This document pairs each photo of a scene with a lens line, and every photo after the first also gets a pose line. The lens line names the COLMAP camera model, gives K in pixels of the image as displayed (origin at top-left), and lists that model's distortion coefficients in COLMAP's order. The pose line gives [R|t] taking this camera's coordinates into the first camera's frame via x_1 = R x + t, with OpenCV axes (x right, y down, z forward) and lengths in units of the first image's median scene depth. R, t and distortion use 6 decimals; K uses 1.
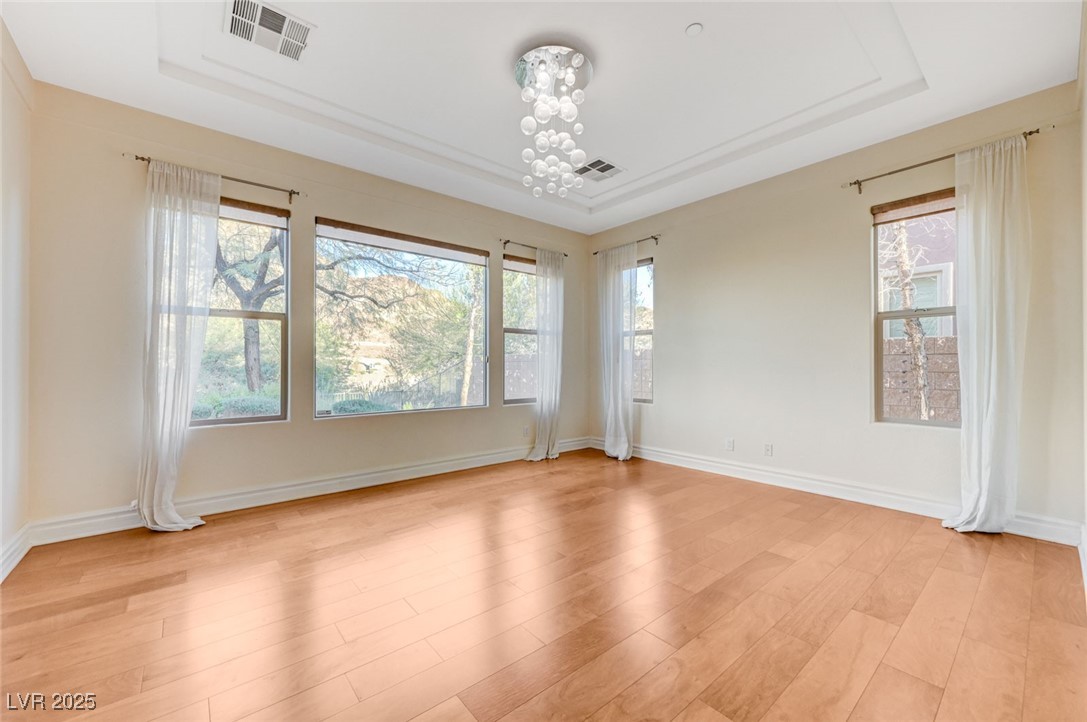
lens RADIAL K [[435.3, 0, 542.7], [0, 435.3, 366.2], [0, 0, 1]] dist [0.005205, -0.000504]
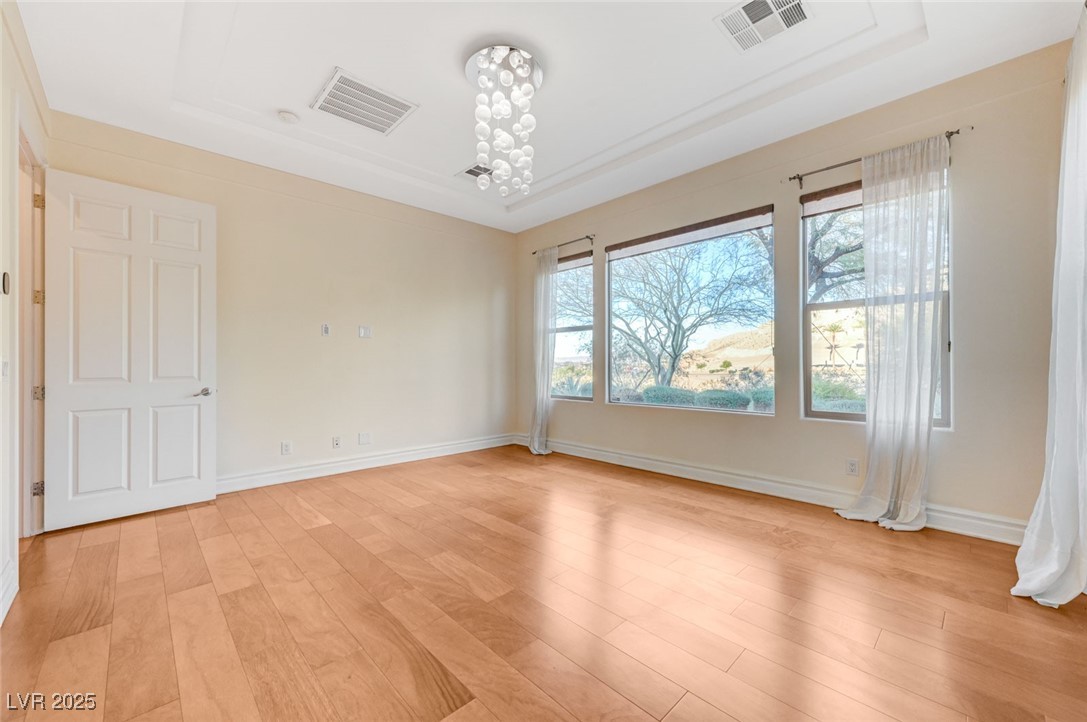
lens RADIAL K [[435.3, 0, 541.7], [0, 435.3, 361.4], [0, 0, 1]] dist [0.005205, -0.000504]
pose [[0.047011, -0.007353, -0.998867, 0.714298], [0.004833, 0.999963, -0.007134, 0.005161], [0.998883, -0.004492, 0.047045, 0.699608]]
